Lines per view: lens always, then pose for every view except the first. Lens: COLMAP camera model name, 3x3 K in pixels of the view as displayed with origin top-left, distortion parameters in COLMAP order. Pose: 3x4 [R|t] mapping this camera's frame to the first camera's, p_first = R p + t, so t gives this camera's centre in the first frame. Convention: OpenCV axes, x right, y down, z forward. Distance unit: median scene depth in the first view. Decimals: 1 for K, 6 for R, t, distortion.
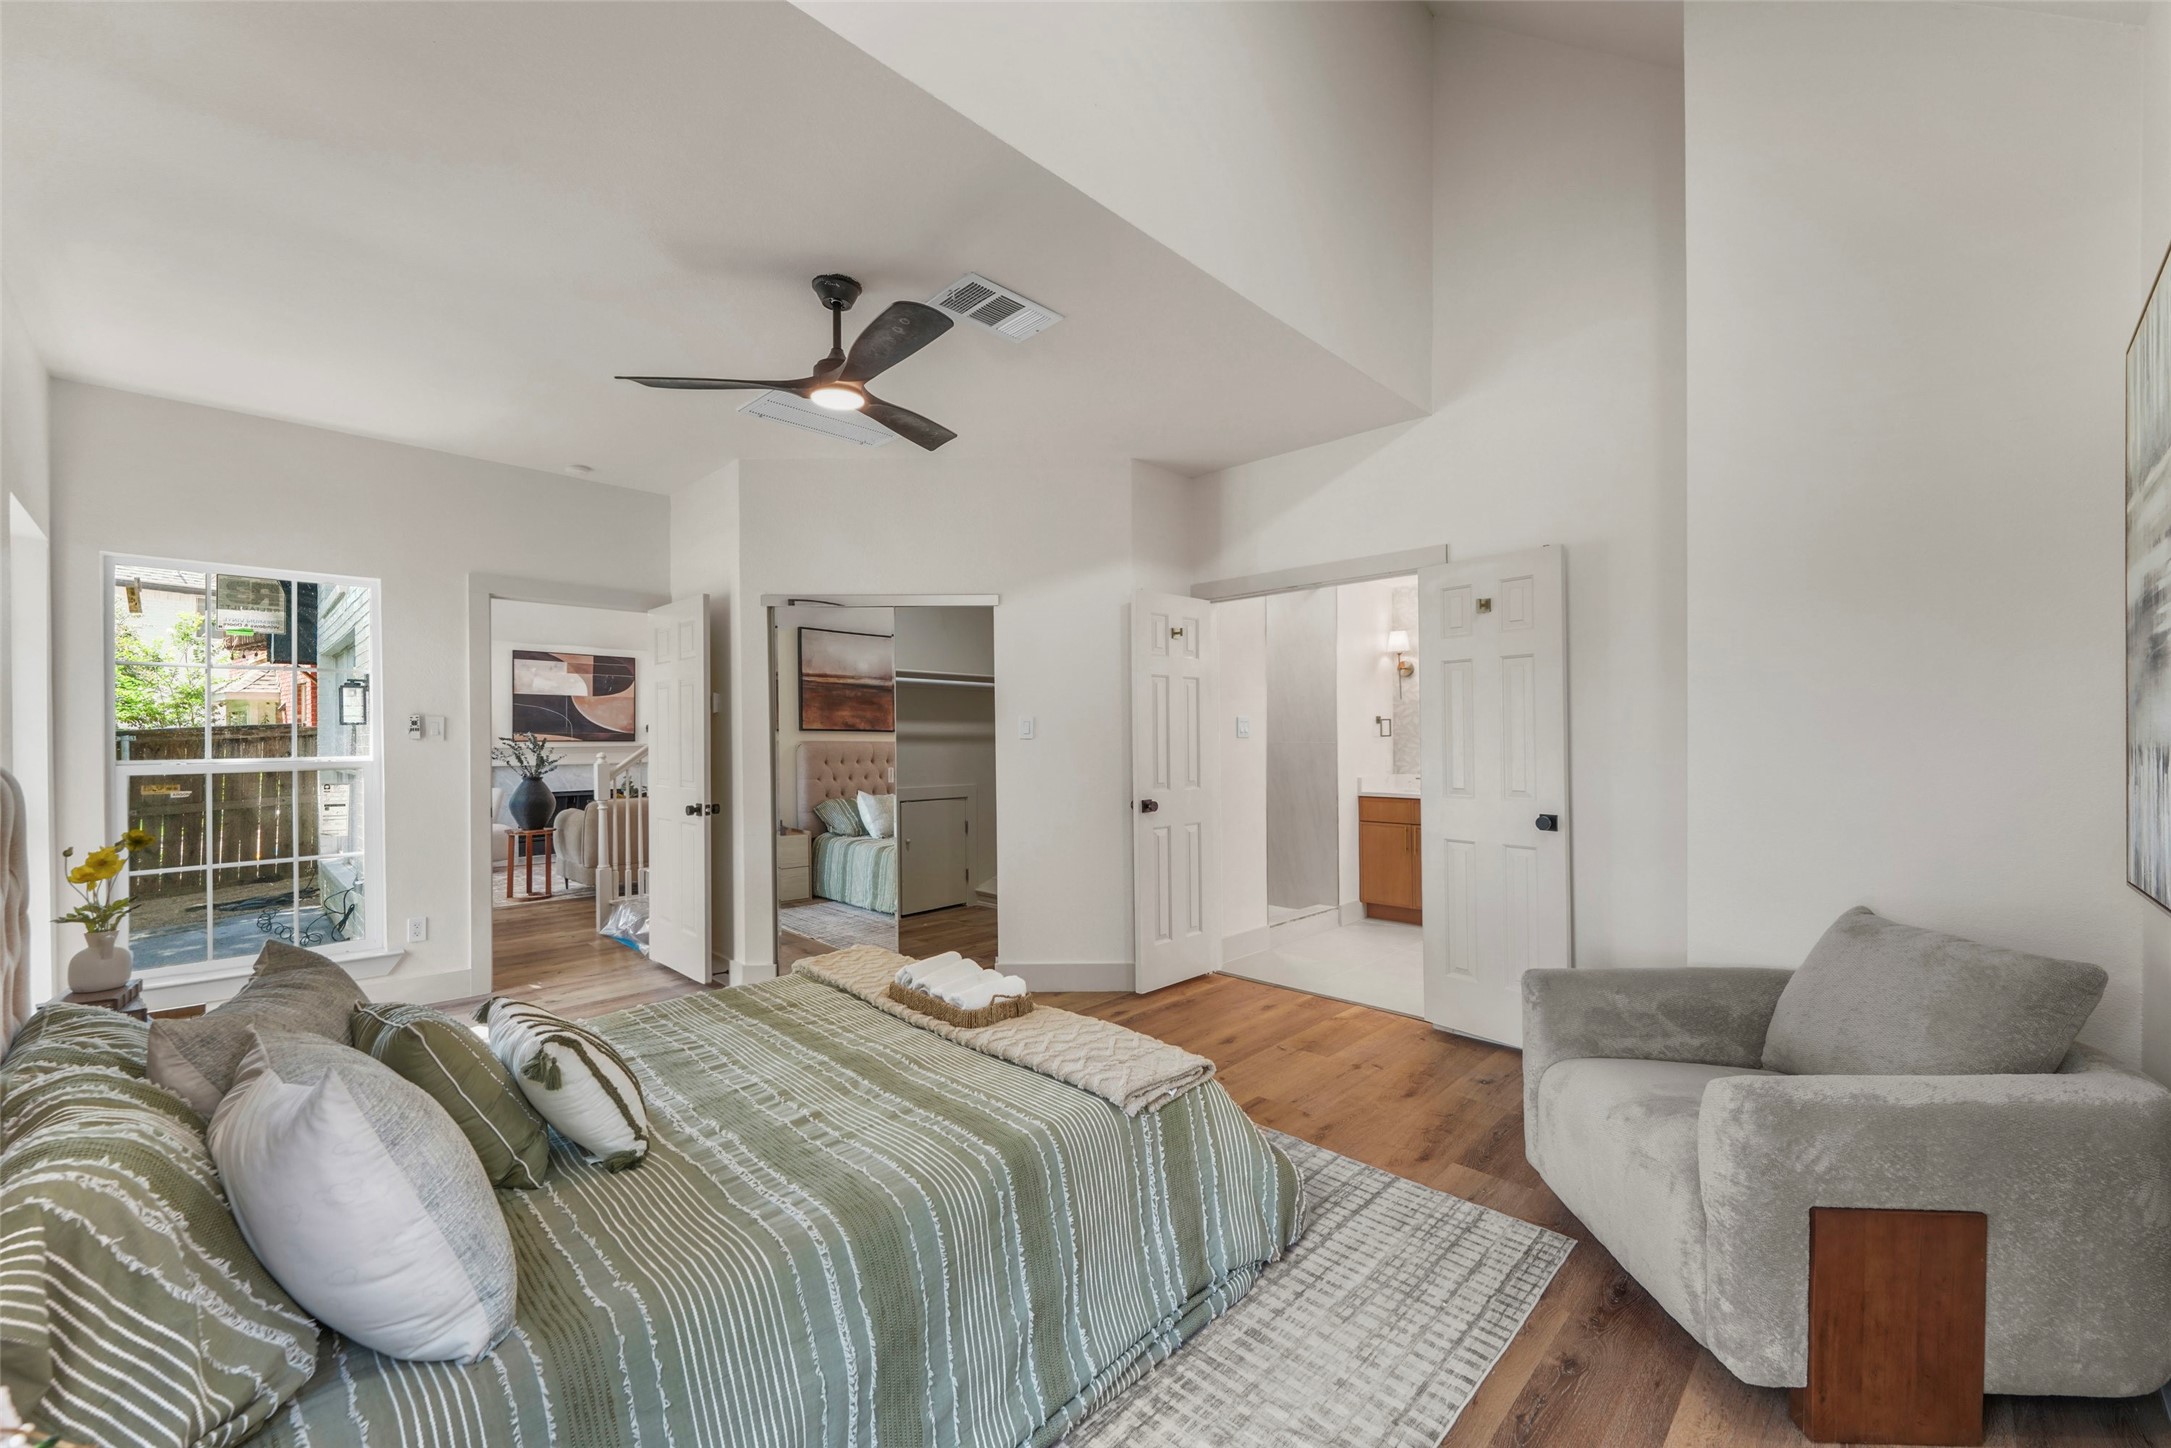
lens RADIAL K [[862.4, 0, 1076.7], [0, 862.4, 733.4], [0, 0, 1]] dist [0.014253, -0.004690]
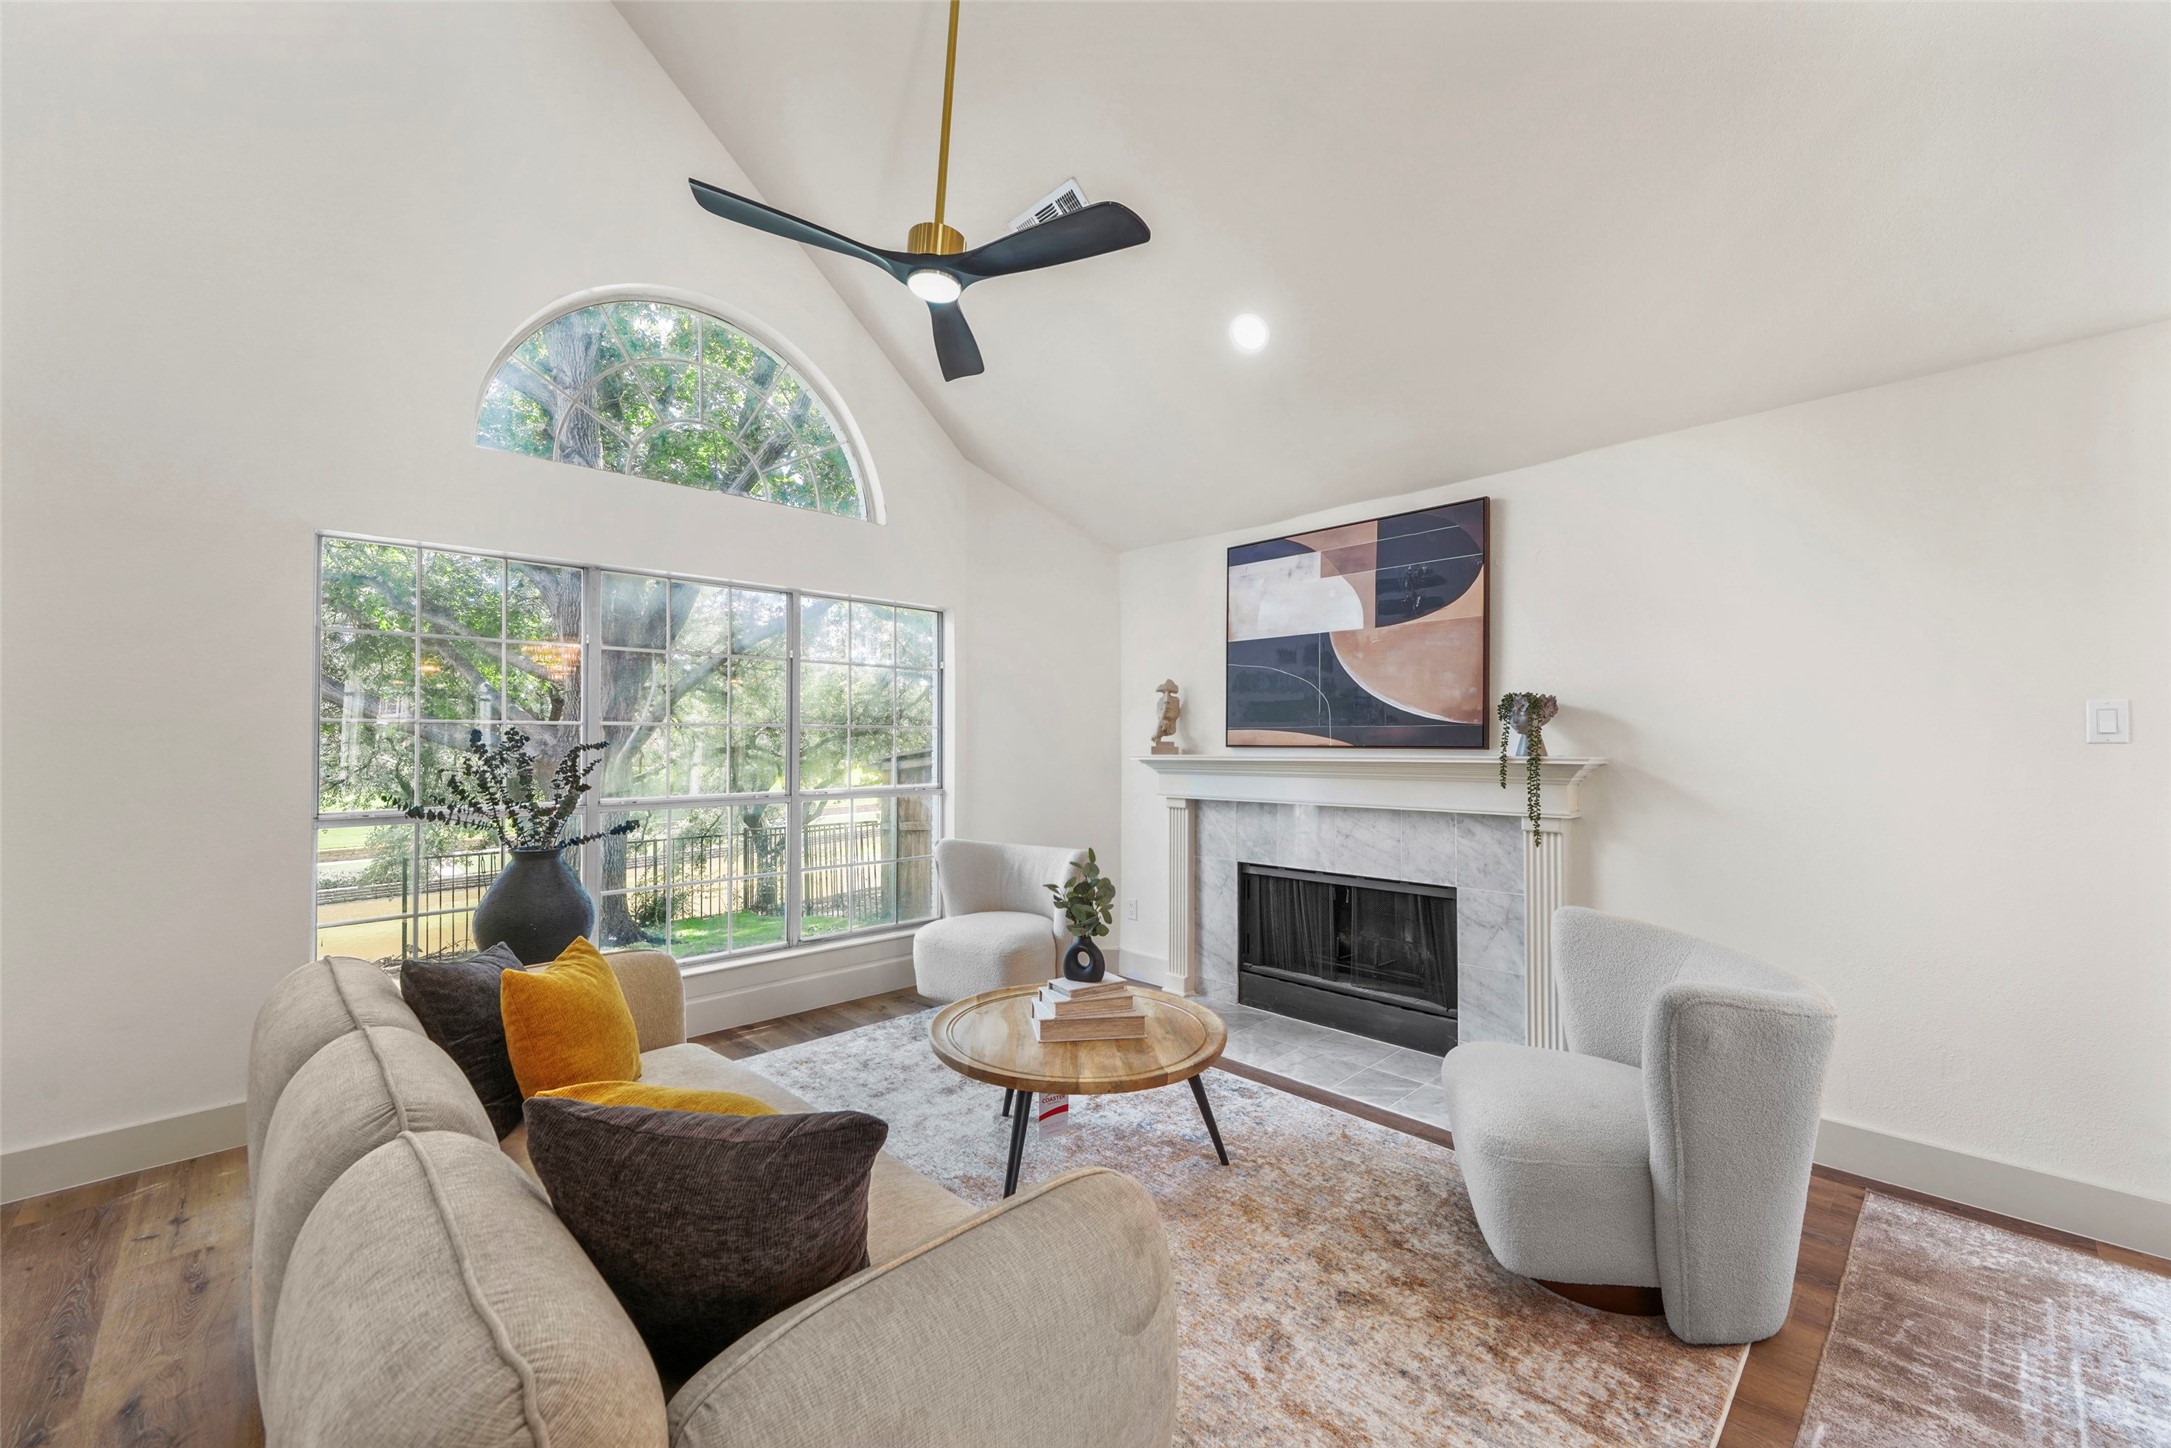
lens RADIAL K [[862.4, 0, 1059.5], [0, 862.4, 729.4], [0, 0, 1]] dist [0.014253, -0.004690]
pose [[0.007352, -0.013994, -0.999875, -0.189456], [0.014069, 0.999805, -0.013890, 0.004163], [0.999874, -0.013965, 0.007548, 0.862921]]
